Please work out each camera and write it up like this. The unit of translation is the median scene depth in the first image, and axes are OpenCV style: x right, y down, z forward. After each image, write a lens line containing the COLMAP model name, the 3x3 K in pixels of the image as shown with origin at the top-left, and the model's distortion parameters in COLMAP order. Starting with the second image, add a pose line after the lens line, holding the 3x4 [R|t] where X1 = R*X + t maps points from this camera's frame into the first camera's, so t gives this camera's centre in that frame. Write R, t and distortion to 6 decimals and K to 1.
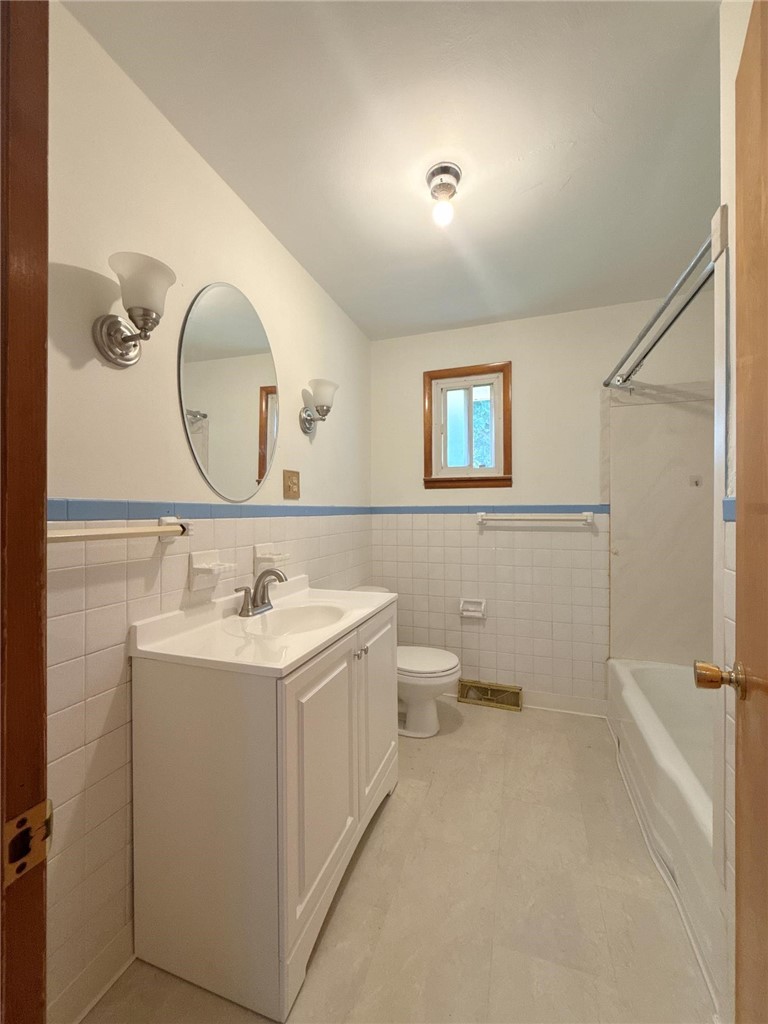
lens RADIAL K [[408.7, 0, 384.0], [0, 408.7, 512.0], [0, 0, 1]] dist [0.000849, 0.000186]
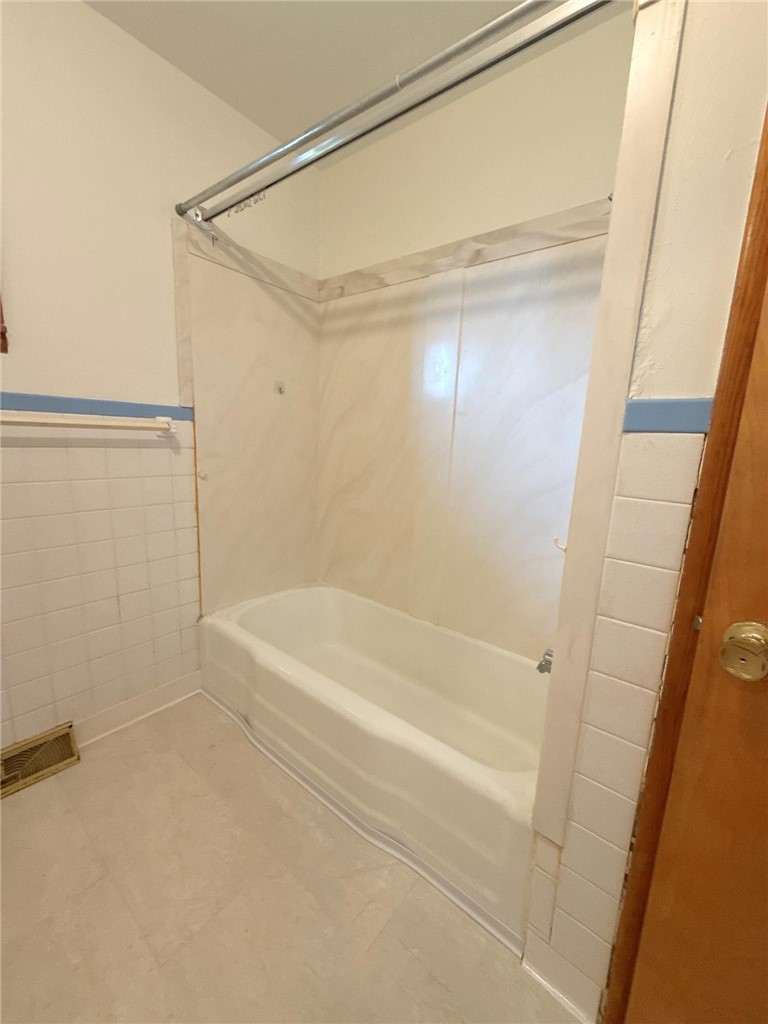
lens RADIAL K [[408.7, 0, 384.0], [0, 408.7, 512.0], [0, 0, 1]] dist [0.000849, 0.000186]
pose [[0.336274, -0.152015, 0.929414, -0.007613], [-0.041217, 0.983565, 0.175785, 0.020555], [-0.940862, -0.097420, 0.324482, 0.455499]]
